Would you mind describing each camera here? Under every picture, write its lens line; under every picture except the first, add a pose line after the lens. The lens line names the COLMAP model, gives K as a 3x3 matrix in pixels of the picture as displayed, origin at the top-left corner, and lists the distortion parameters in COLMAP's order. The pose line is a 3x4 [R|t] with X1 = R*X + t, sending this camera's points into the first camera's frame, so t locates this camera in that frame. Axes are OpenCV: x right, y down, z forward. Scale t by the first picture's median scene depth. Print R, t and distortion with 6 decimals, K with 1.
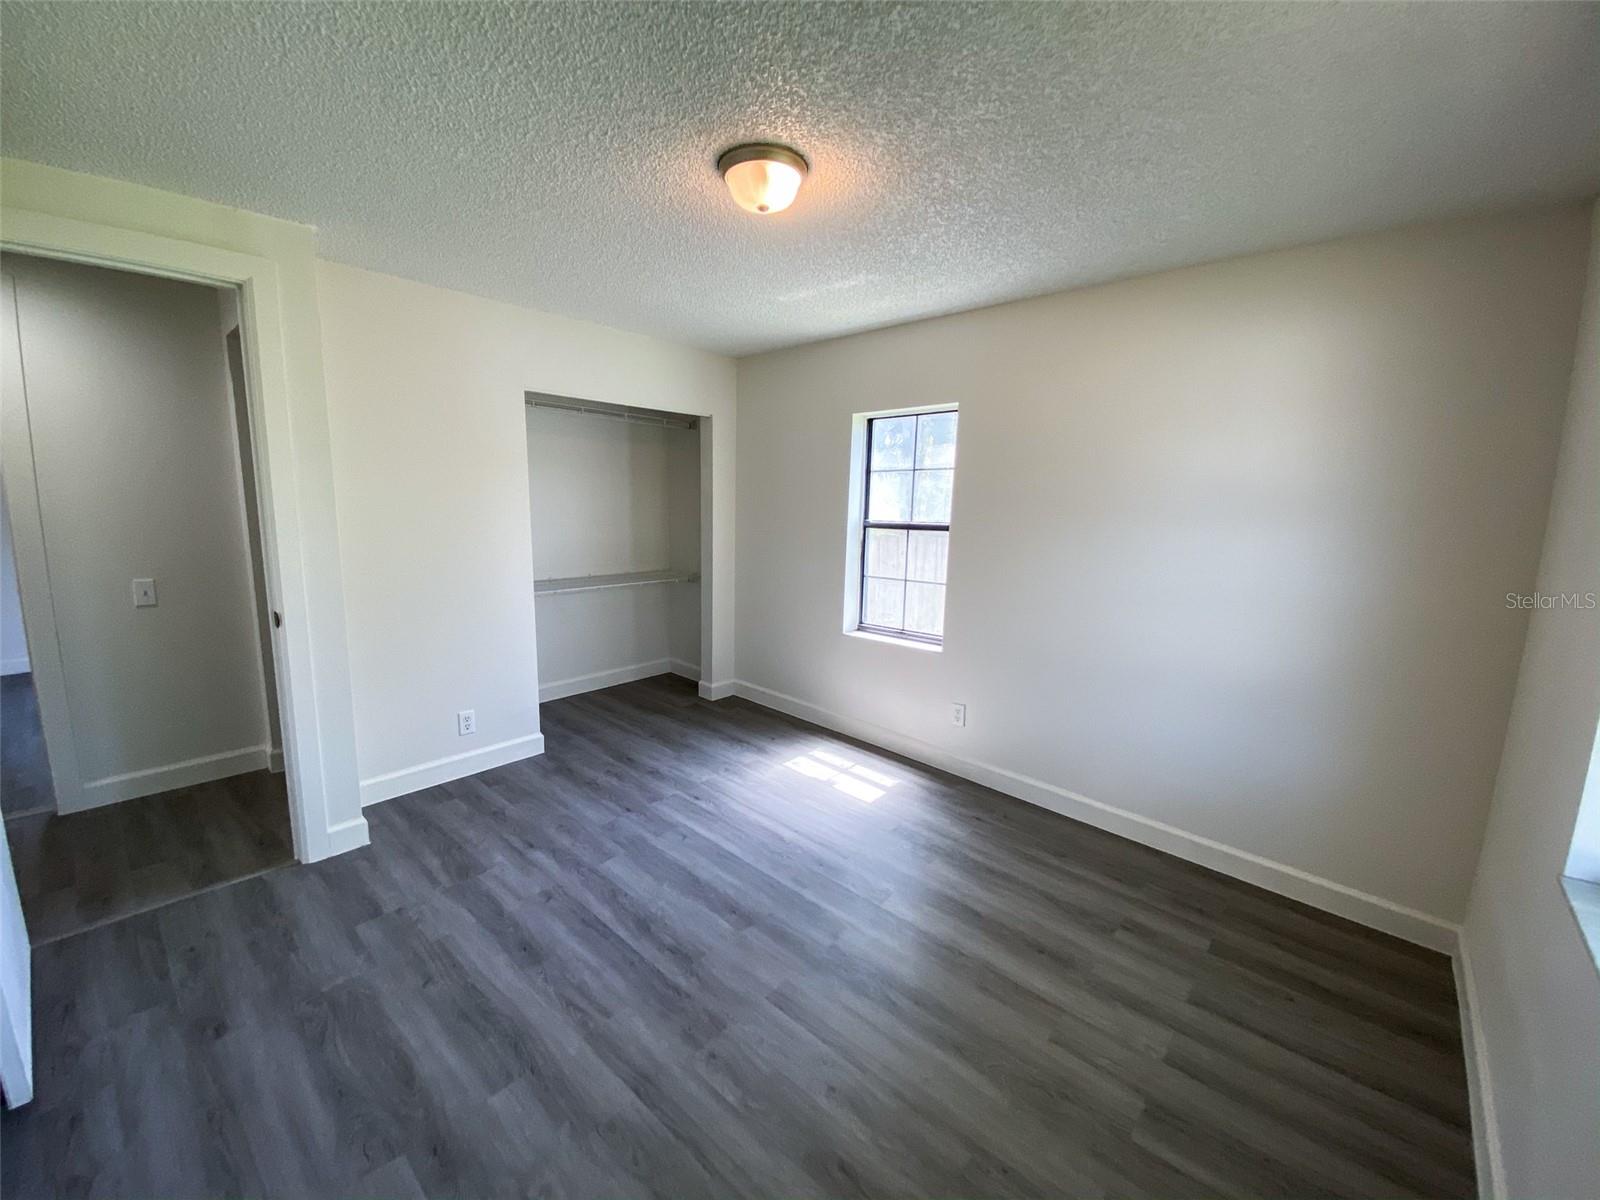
lens RADIAL K [[647.1, 0, 789.5], [0, 647.1, 607.7], [0, 0, 1]] dist [0.034657, -0.028947]
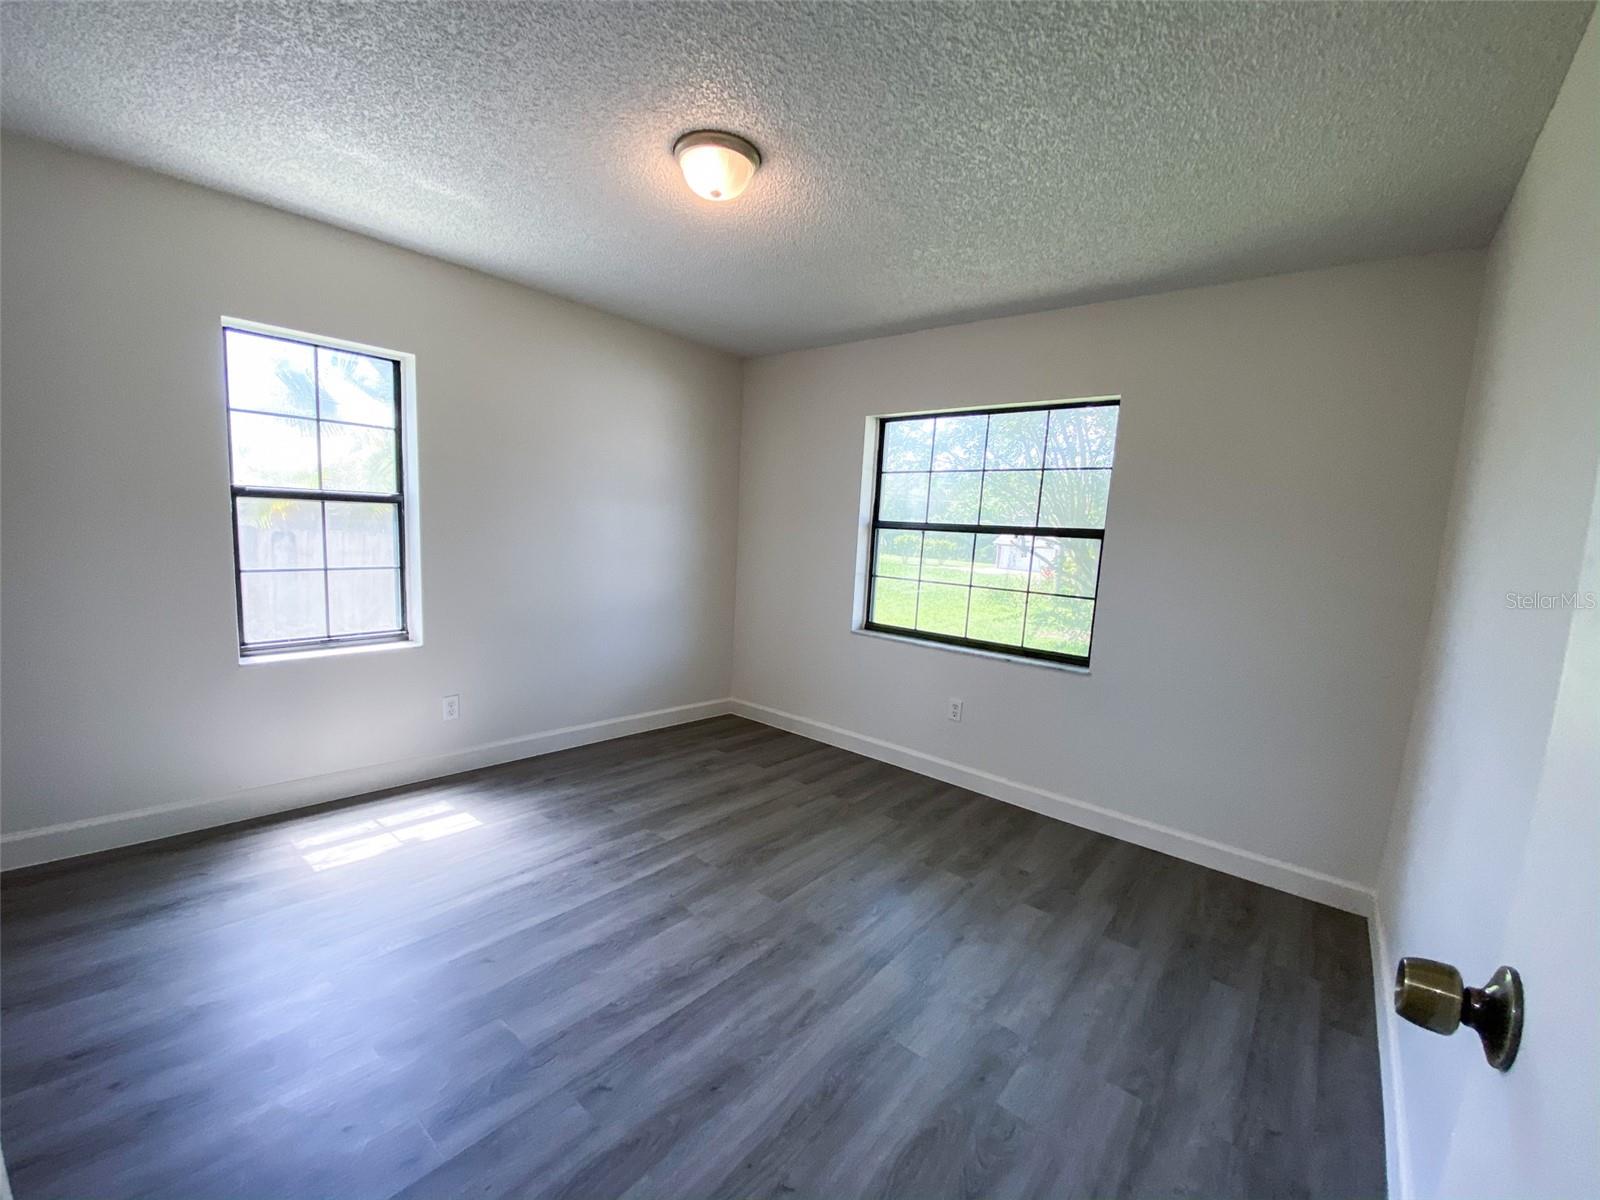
lens RADIAL K [[647.1, 0, 789.5], [0, 647.1, 607.7], [0, 0, 1]] dist [0.034657, -0.028947]
pose [[-0.034087, -0.157597, 0.986915, -0.799247], [0.115244, 0.980282, 0.160518, -0.079965], [-0.992752, 0.119208, -0.015253, 0.668419]]
